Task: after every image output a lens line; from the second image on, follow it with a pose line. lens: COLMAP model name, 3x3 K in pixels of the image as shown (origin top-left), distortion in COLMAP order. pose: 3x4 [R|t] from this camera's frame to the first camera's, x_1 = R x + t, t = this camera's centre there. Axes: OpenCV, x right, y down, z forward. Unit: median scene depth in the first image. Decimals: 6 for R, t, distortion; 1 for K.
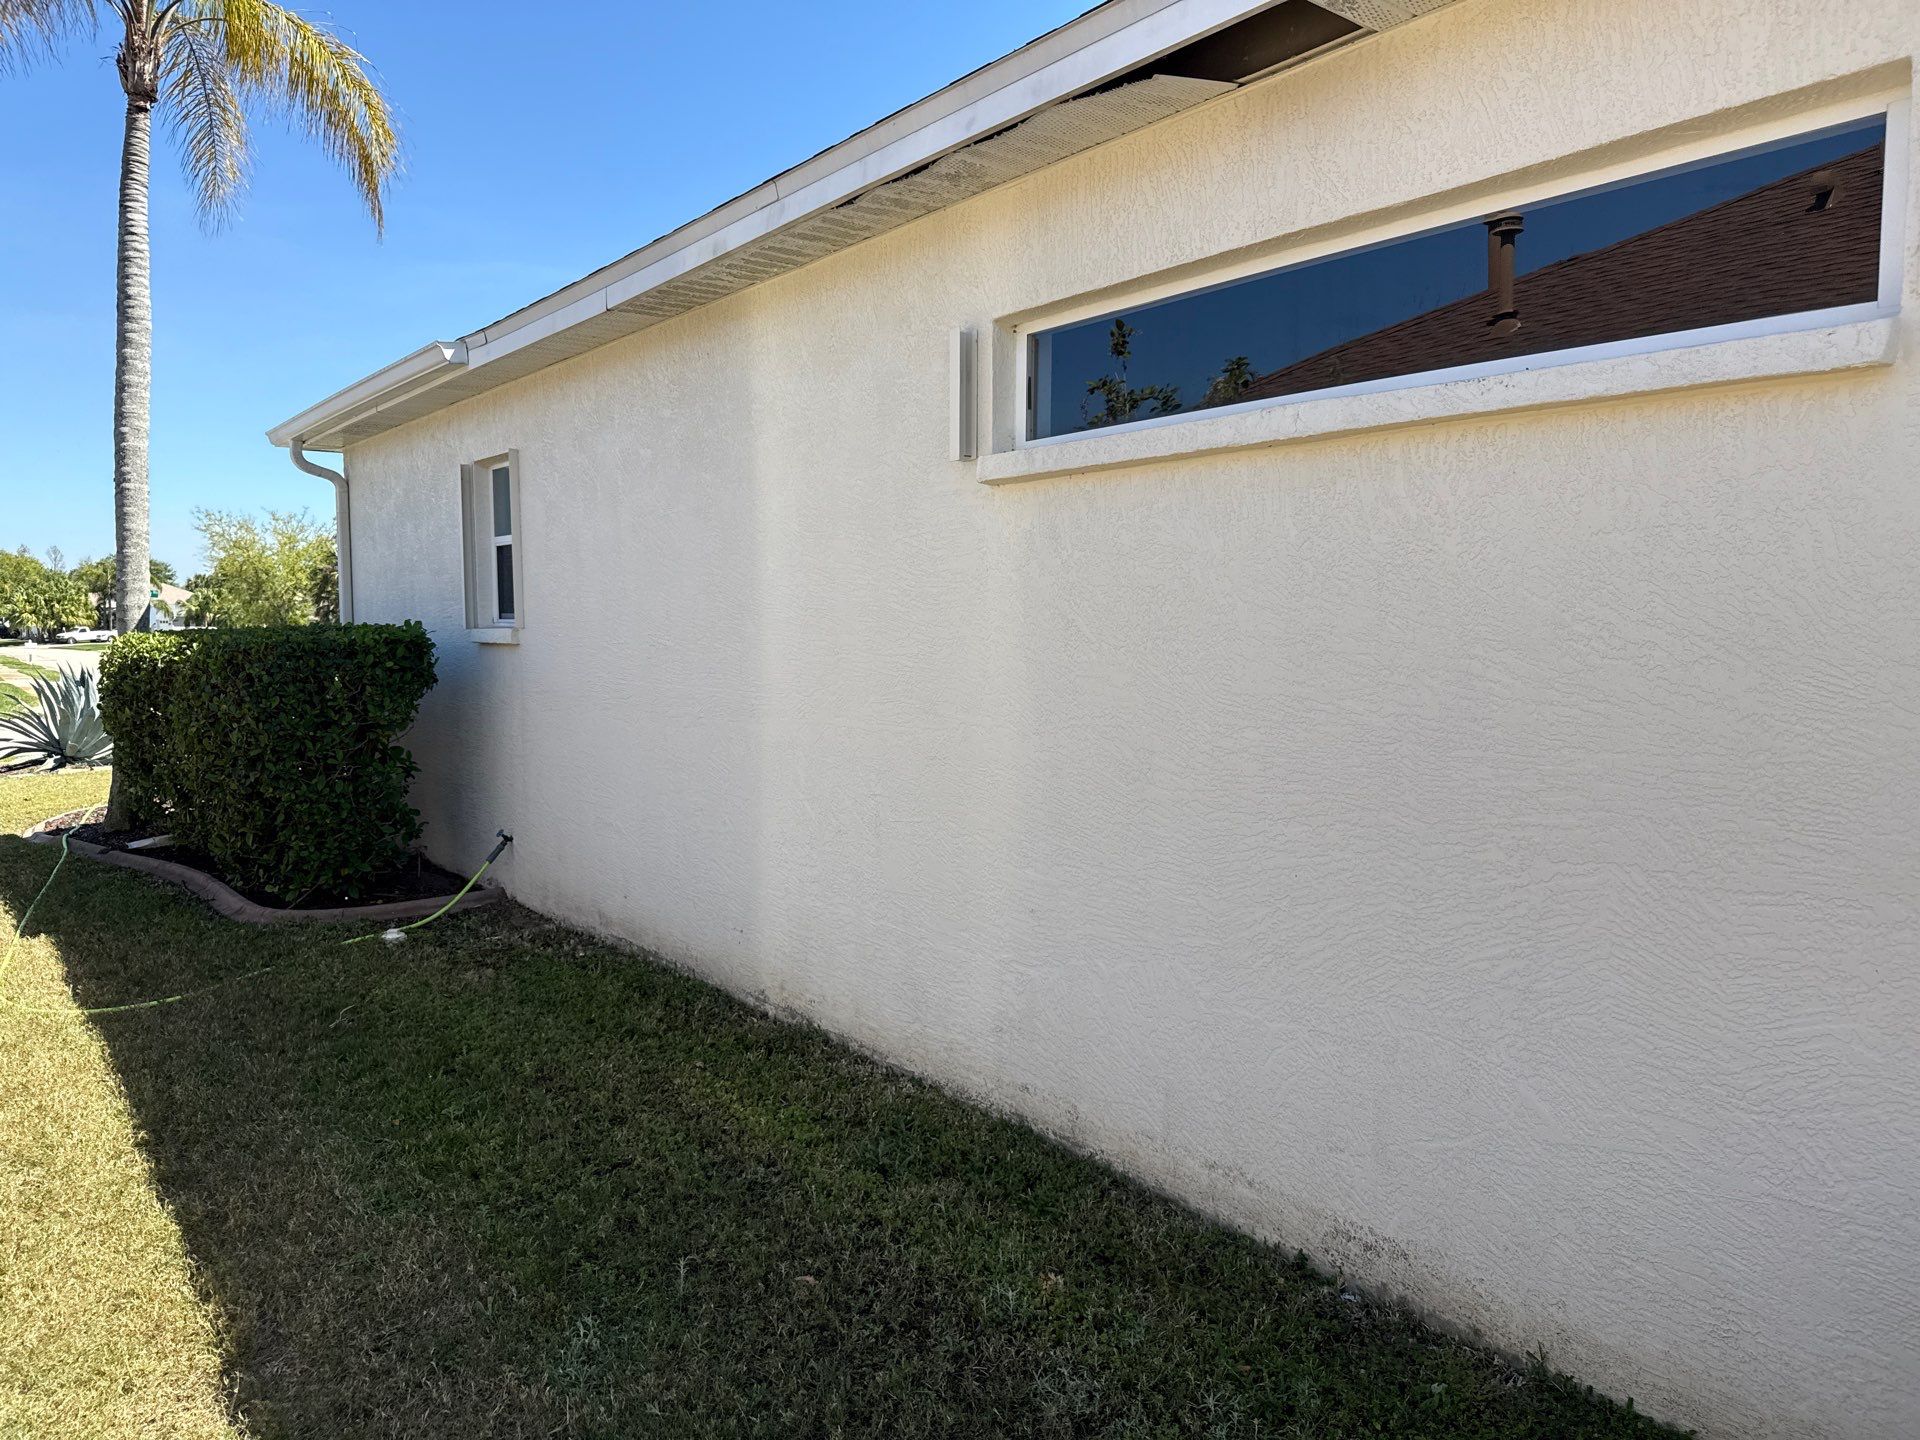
lens RADIAL K [[1360.3, 0, 960.0], [0, 1360.3, 720.0], [0, 0, 1]] dist [0.085177, -0.133985]
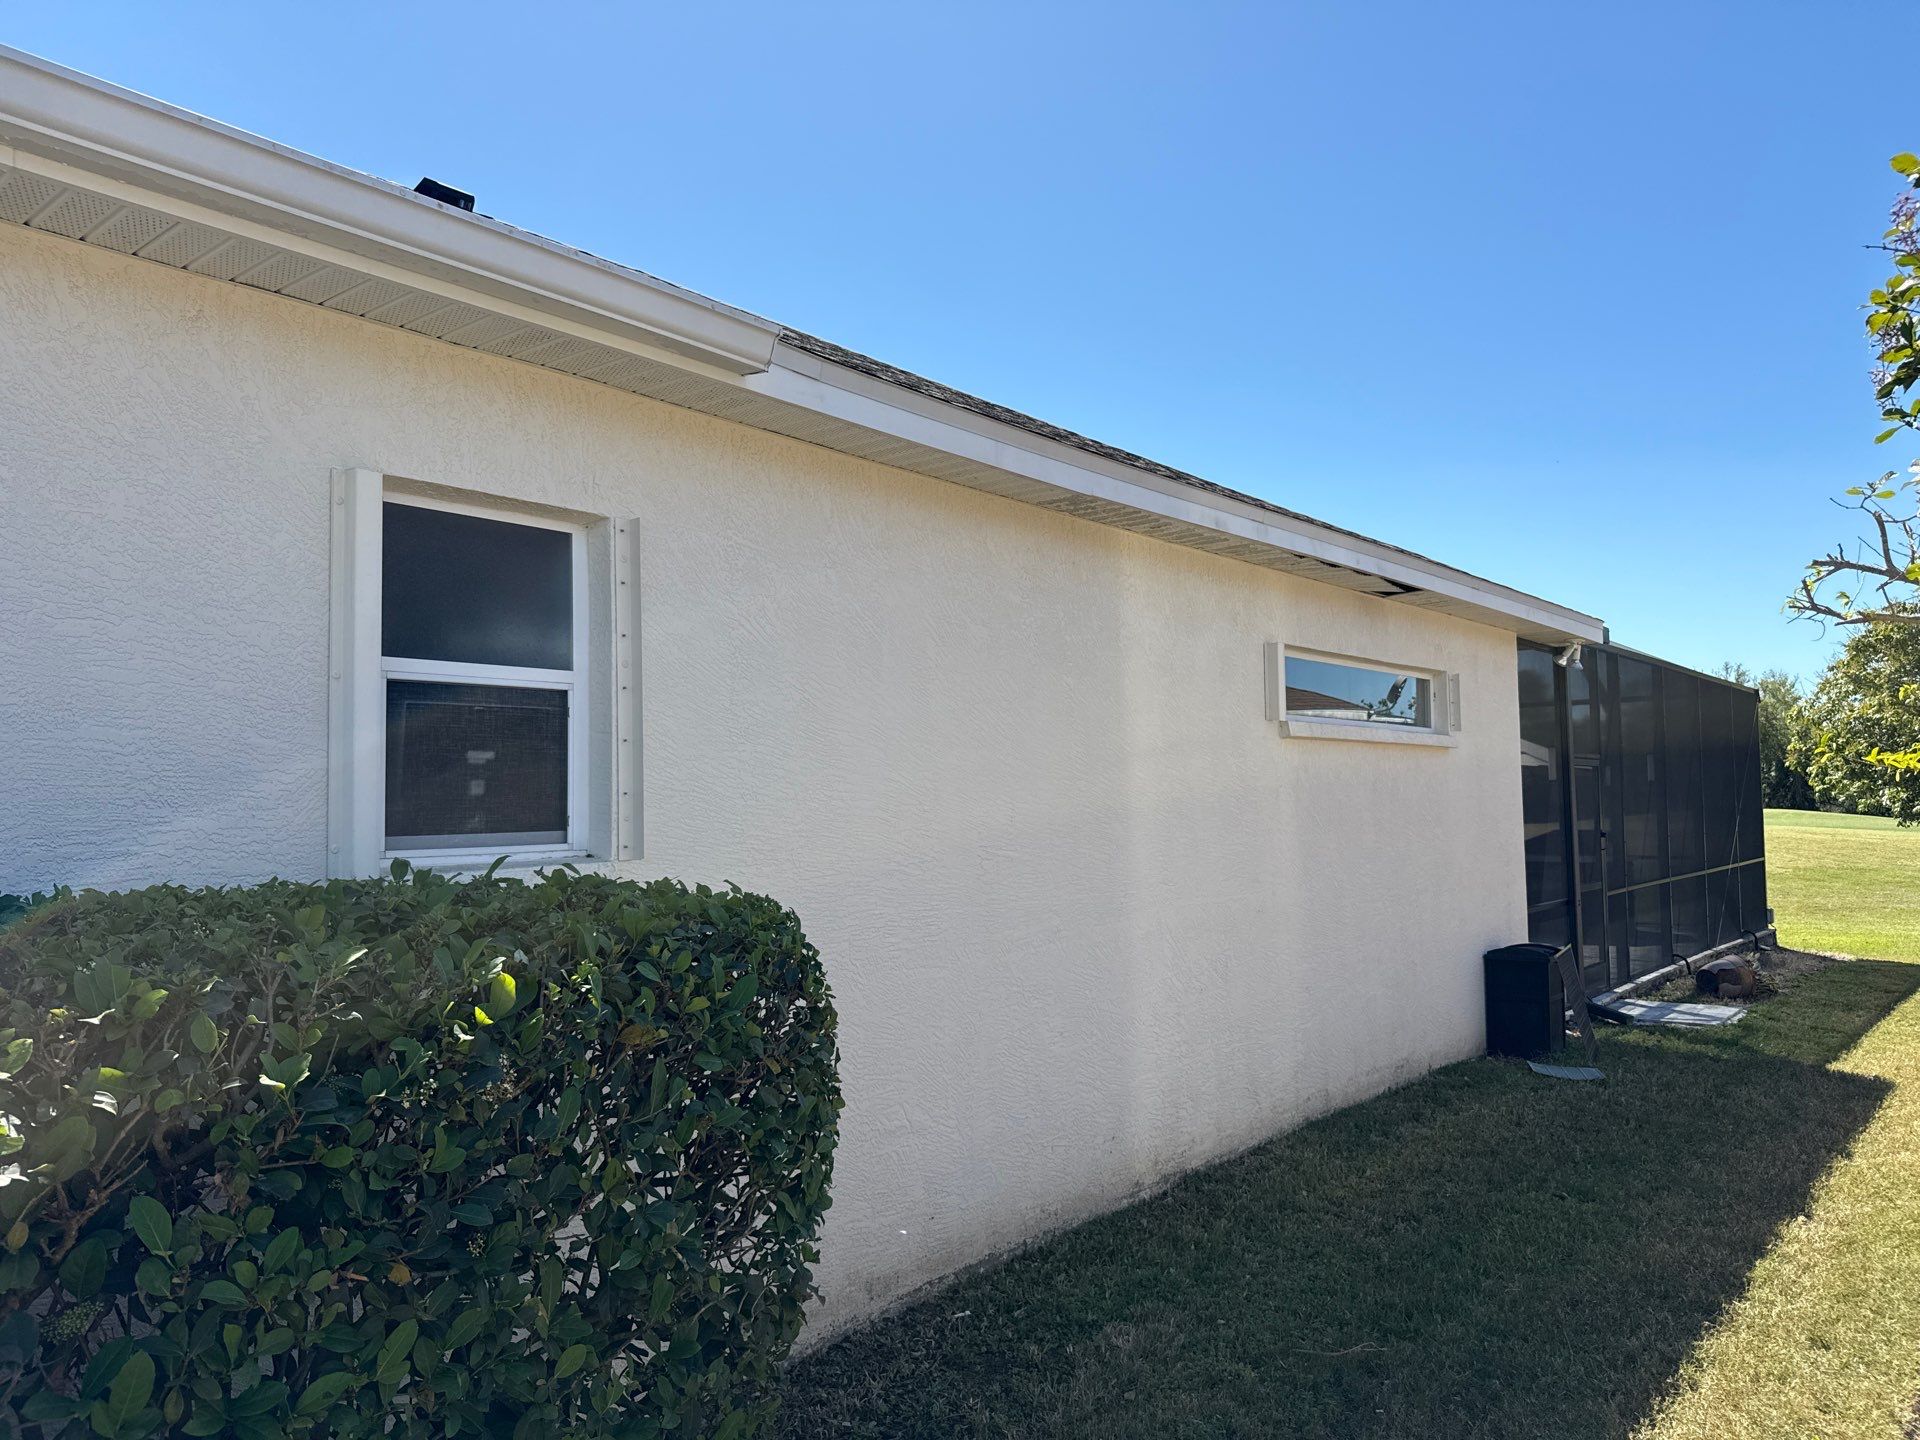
lens RADIAL K [[1360.3, 0, 960.0], [0, 1360.3, 720.0], [0, 0, 1]] dist [0.085177, -0.133985]
pose [[-0.236033, 0.075136, 0.968836, -1.178924], [0.095383, 0.993983, -0.053849, -0.110218], [-0.967052, 0.079700, -0.241780, 1.389673]]
